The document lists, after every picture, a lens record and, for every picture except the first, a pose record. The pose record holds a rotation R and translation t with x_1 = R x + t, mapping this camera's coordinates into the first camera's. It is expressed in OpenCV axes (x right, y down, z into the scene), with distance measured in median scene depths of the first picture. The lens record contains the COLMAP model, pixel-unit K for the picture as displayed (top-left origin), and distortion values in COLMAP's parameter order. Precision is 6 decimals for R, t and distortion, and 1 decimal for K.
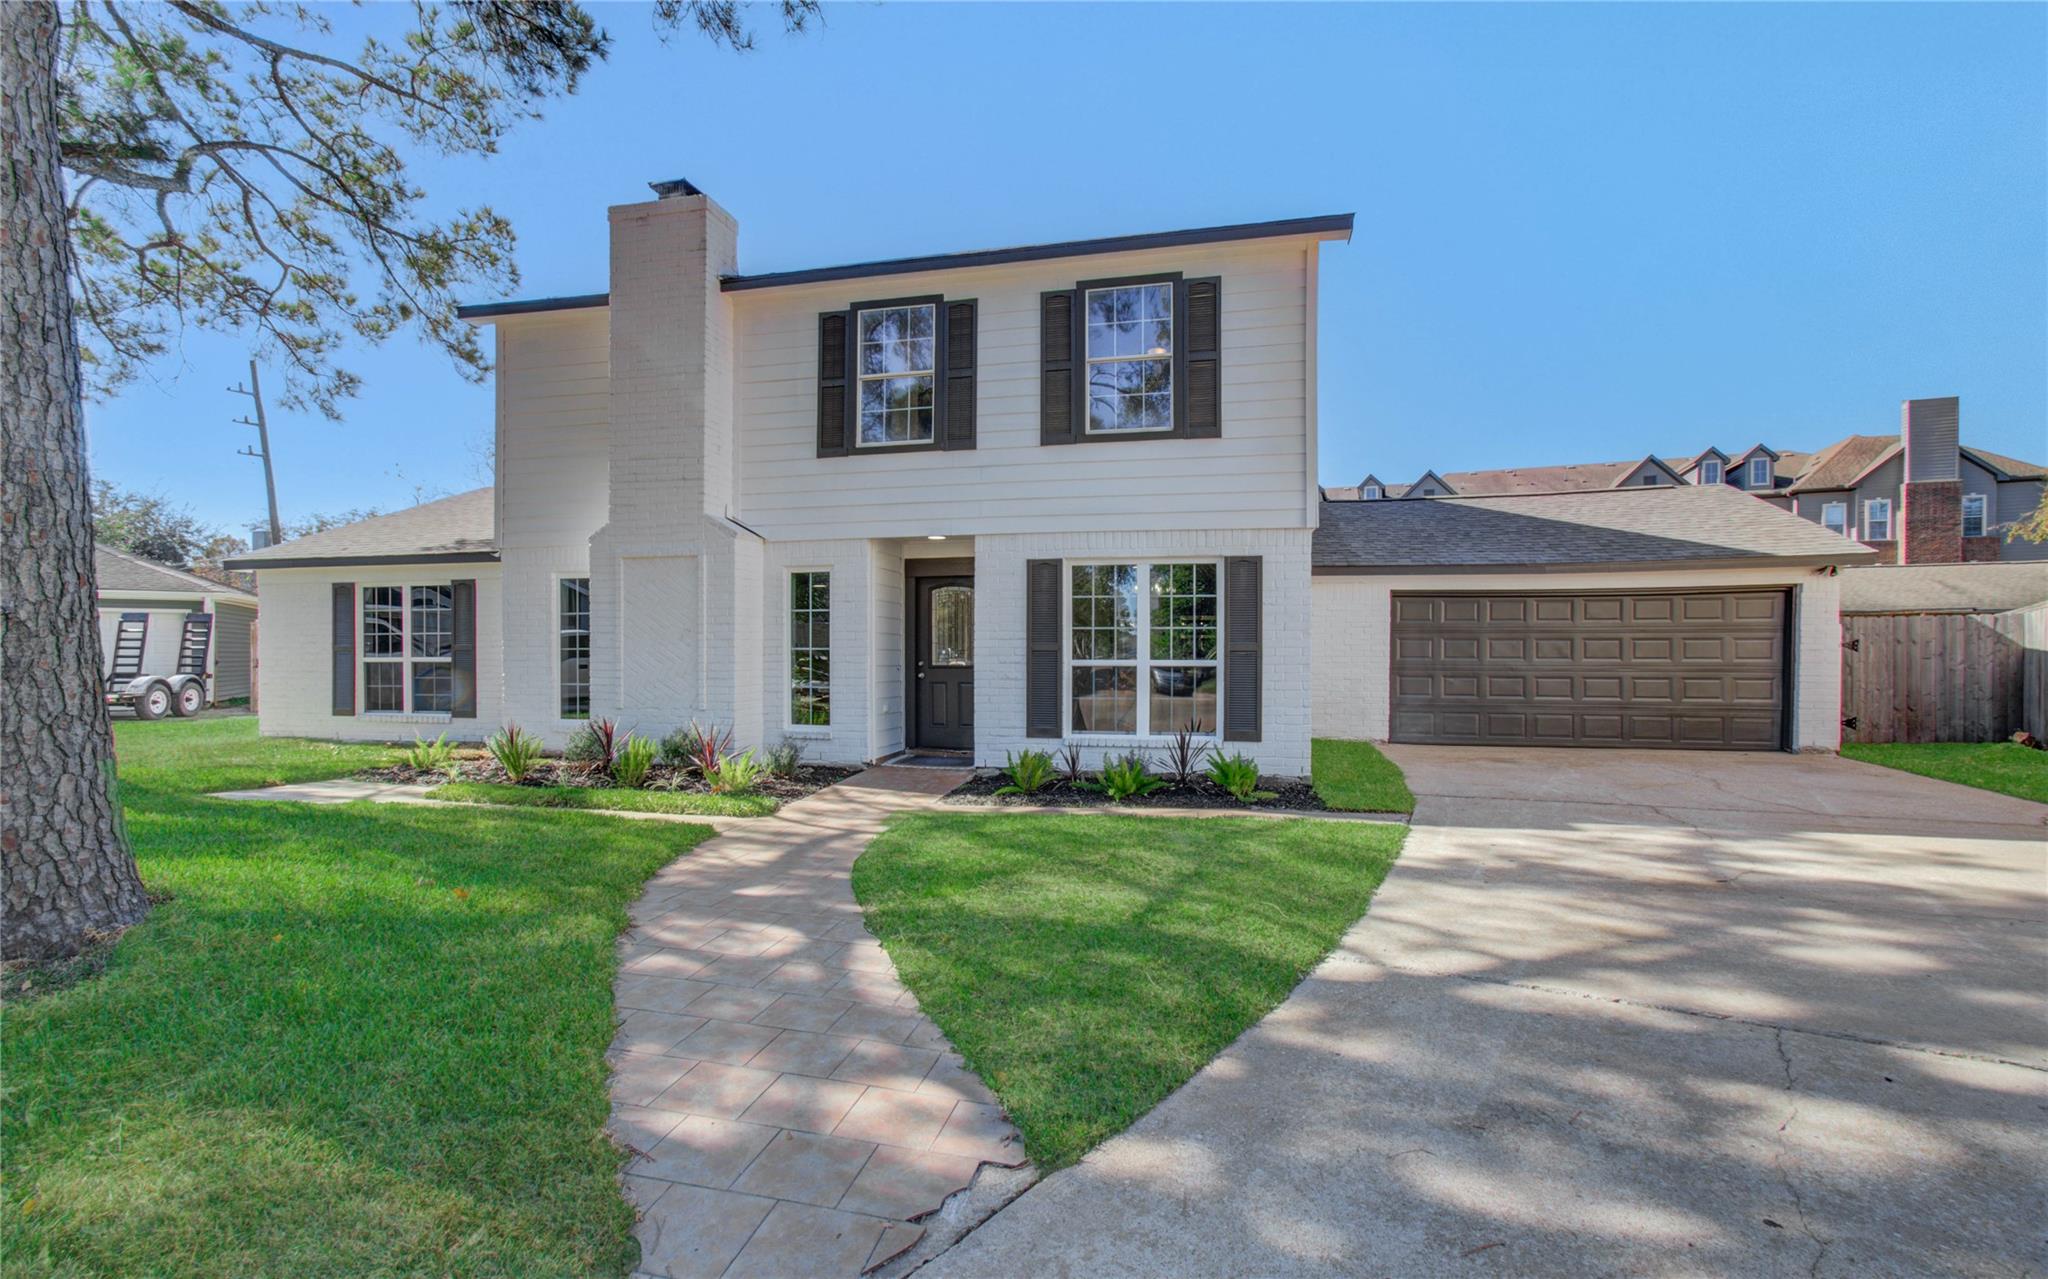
lens RADIAL K [[910.4, 0, 1025.2], [0, 910.4, 653.1], [0, 0, 1]] dist [0.000494, 0.000249]
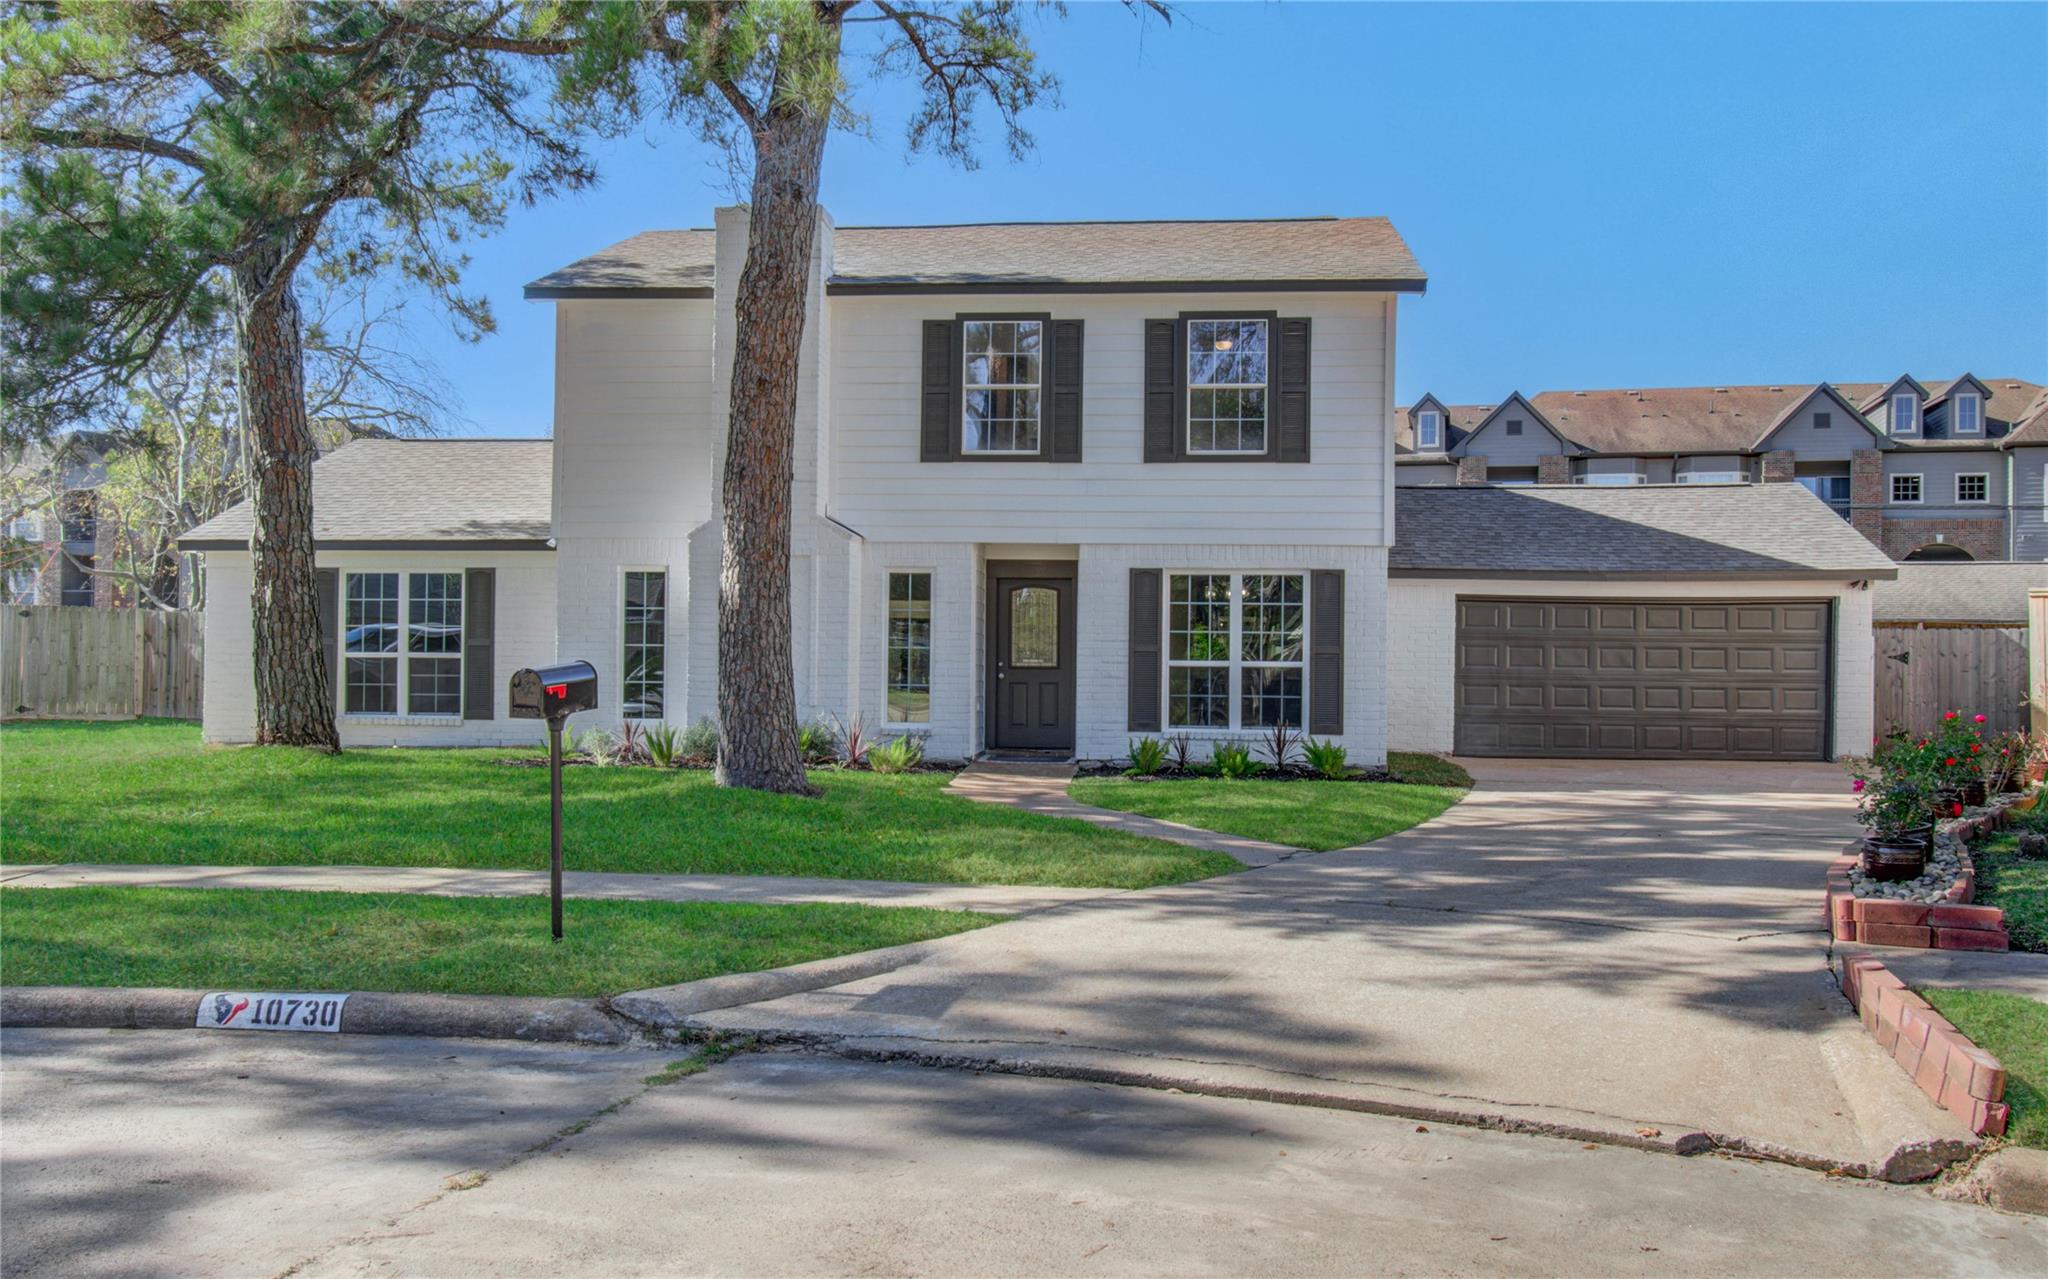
lens RADIAL K [[1794.2, 0, 1024.0], [0, 1794.2, 639.5], [0, 0, 1]] dist [0.090620, -0.230713]
pose [[0.989583, 0.012589, 0.143414, -0.377205], [-0.010319, 0.999810, -0.016556, 0.016776], [-0.143595, 0.014904, 0.989524, -0.957090]]
